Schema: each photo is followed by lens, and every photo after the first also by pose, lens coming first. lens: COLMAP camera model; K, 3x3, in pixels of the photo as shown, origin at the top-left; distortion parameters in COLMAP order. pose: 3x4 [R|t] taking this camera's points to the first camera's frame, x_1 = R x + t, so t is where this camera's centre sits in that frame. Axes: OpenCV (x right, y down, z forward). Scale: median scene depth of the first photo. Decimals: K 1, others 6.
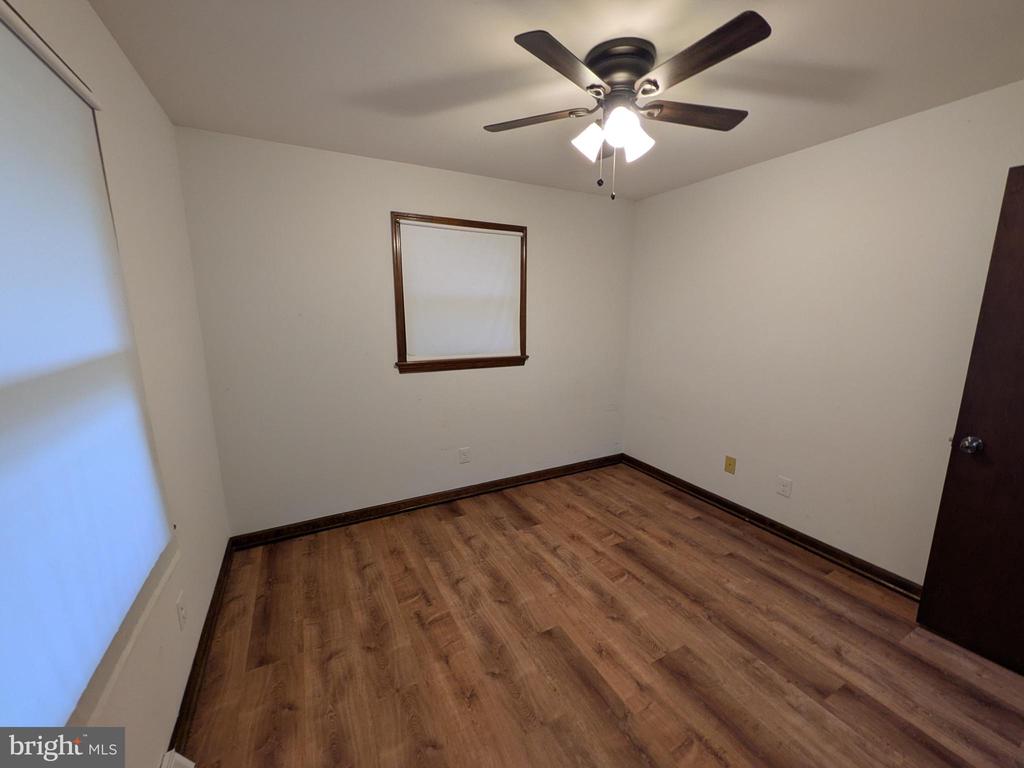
lens RADIAL K [[404.7, 0, 514.1], [0, 404.7, 384.9], [0, 0, 1]] dist [0.001222, -0.000506]
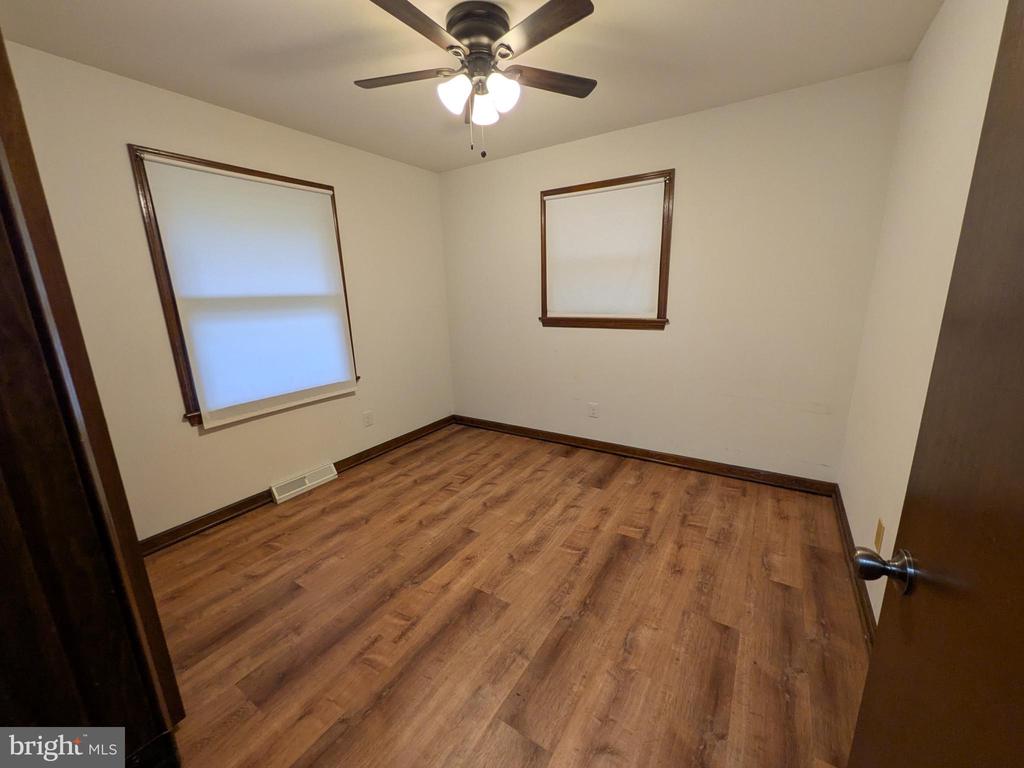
lens RADIAL K [[404.7, 0, 514.1], [0, 404.7, 384.9], [0, 0, 1]] dist [0.001222, -0.000506]
pose [[0.492692, 0.185849, -0.850126, 0.832840], [-0.132086, 0.981580, 0.138035, -0.012720], [0.860121, 0.044281, 0.508165, 0.346301]]
